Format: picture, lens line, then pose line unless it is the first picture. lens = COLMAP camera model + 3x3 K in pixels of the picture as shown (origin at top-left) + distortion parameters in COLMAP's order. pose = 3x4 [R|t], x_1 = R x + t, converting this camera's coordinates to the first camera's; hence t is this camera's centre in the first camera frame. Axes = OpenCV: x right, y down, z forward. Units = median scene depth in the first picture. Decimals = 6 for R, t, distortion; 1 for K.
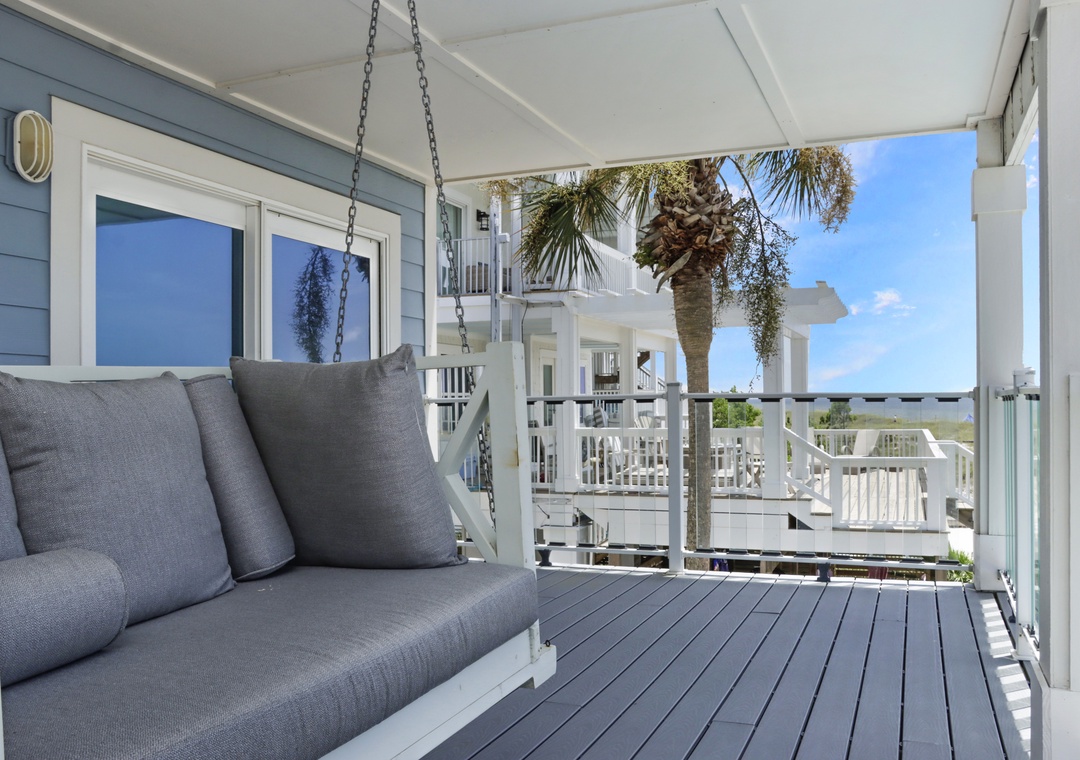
lens RADIAL K [[919.6, 0, 536.5], [0, 919.6, 386.0], [0, 0, 1]] dist [-0.172512, 0.205417]
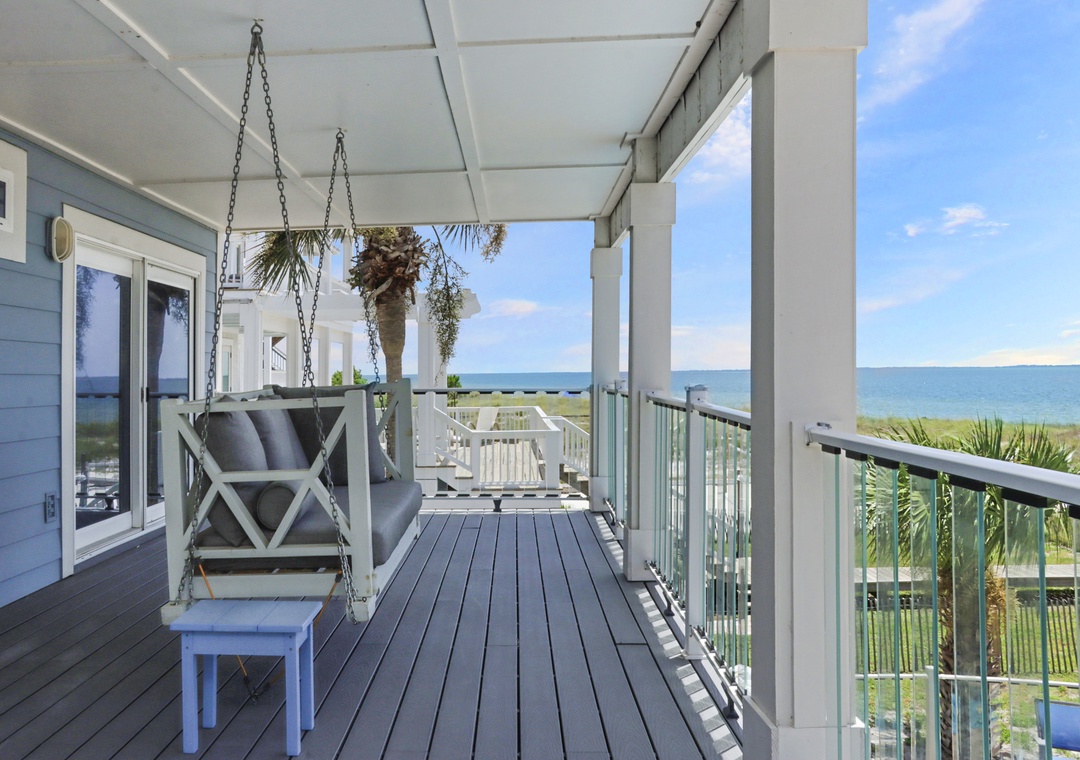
lens RADIAL K [[990.8, 0, 539.1], [0, 990.8, 378.8], [0, 0, 1]] dist [-0.006354, 0.085805]
pose [[0.909212, 0.000368, 0.416334, -0.248841], [-0.009499, 0.999758, 0.019860, -0.033222], [-0.416226, -0.022012, 0.908995, -0.429827]]
